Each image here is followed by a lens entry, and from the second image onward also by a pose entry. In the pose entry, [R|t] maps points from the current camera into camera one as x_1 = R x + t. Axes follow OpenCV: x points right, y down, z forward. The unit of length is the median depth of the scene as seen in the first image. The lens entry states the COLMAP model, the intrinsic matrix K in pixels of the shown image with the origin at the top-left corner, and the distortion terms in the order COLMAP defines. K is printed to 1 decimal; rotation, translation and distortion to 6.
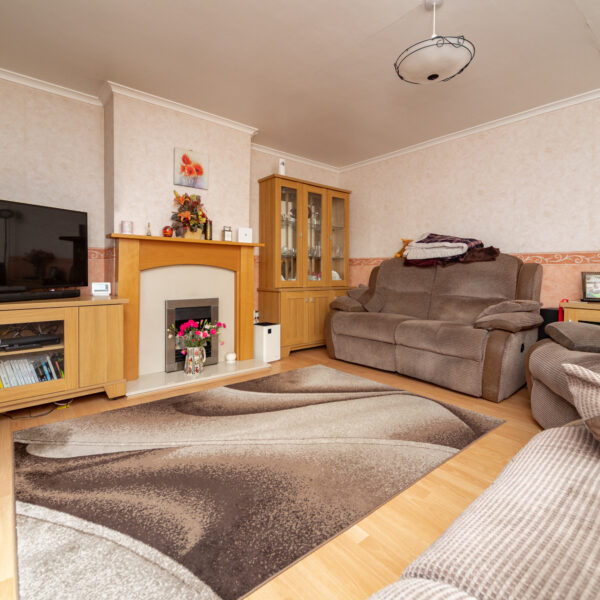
lens RADIAL K [[335.7, 0, 298.8], [0, 335.7, 277.9], [0, 0, 1]] dist [0.002267, 0.000924]
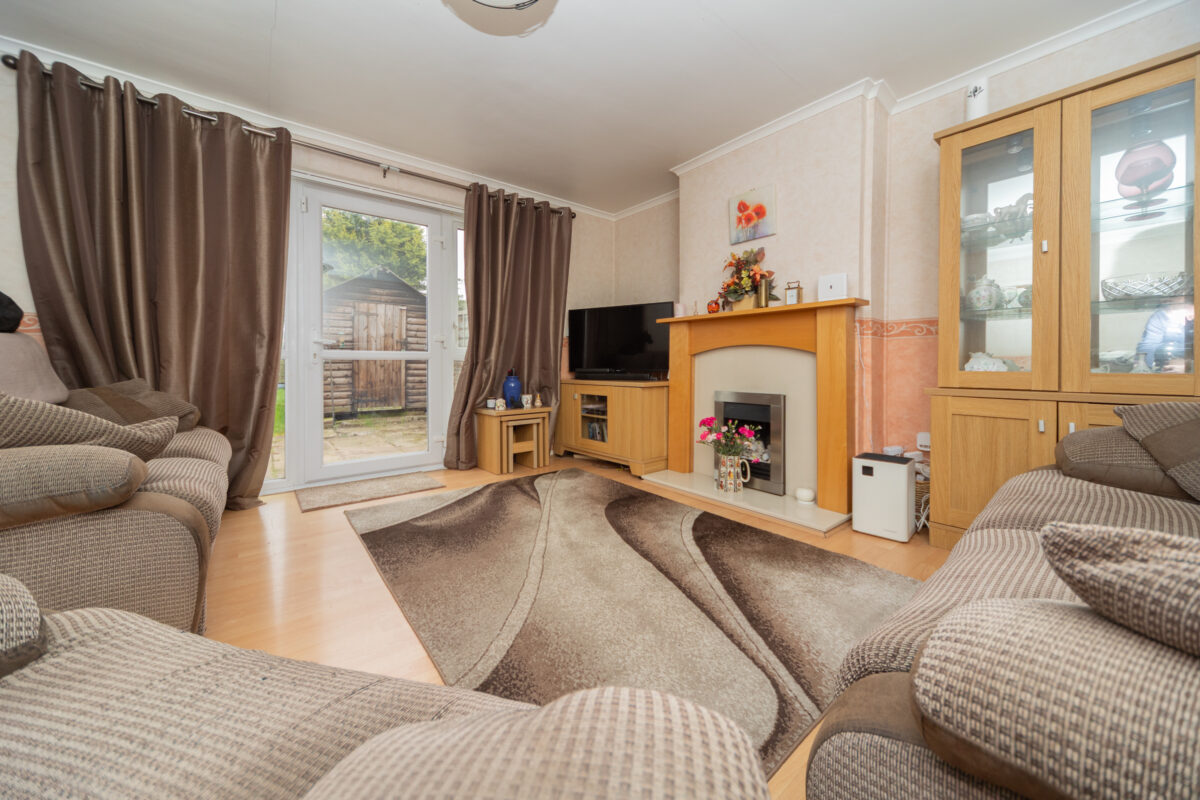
lens RADIAL K [[434.9, 0, 597.6], [0, 434.9, 365.1], [0, 0, 1]] dist [-0.000086, 0.000000]
pose [[-0.023037, -0.003523, -0.999728, 0.653664], [-0.013210, 0.999908, -0.003219, 0.010707], [0.999647, 0.013132, -0.023082, 0.710354]]
